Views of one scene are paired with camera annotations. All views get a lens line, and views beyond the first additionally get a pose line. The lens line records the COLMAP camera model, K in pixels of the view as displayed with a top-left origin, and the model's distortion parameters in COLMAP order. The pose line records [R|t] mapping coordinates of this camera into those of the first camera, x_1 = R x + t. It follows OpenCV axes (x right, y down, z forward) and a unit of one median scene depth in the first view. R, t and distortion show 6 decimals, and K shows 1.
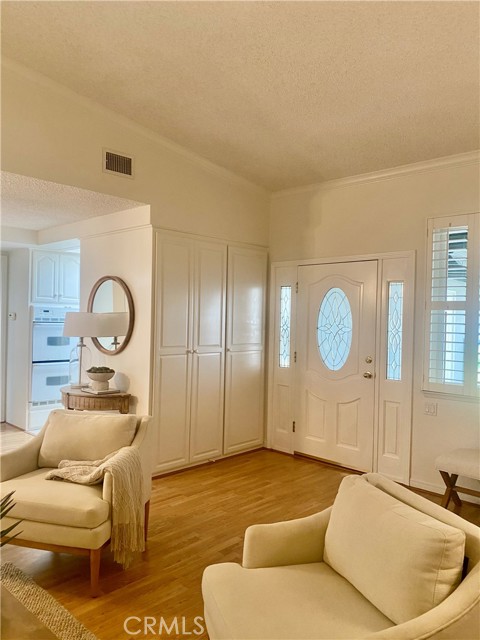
lens RADIAL K [[492.9, 0, 236.2], [0, 492.9, 322.3], [0, 0, 1]] dist [0.041161, -0.034934]
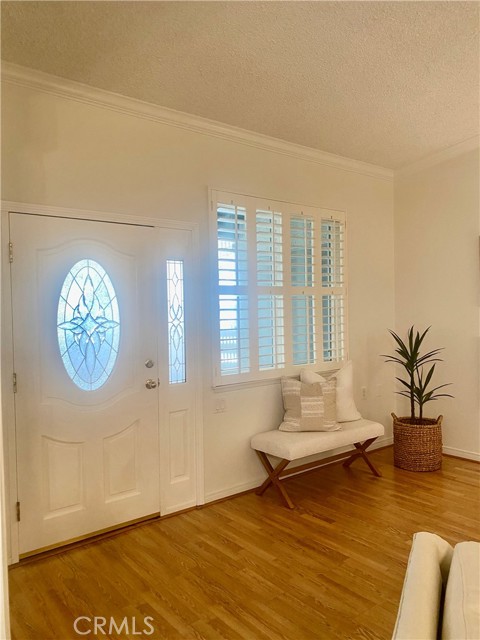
lens RADIAL K [[492.9, 0, 241.7], [0, 492.9, 323.4], [0, 0, 1]] dist [0.041161, -0.034934]
pose [[0.113813, -0.051617, 0.992160, -0.451607], [0.033388, 0.998284, 0.048106, -0.013980], [-0.992941, 0.027651, 0.115341, 0.807636]]
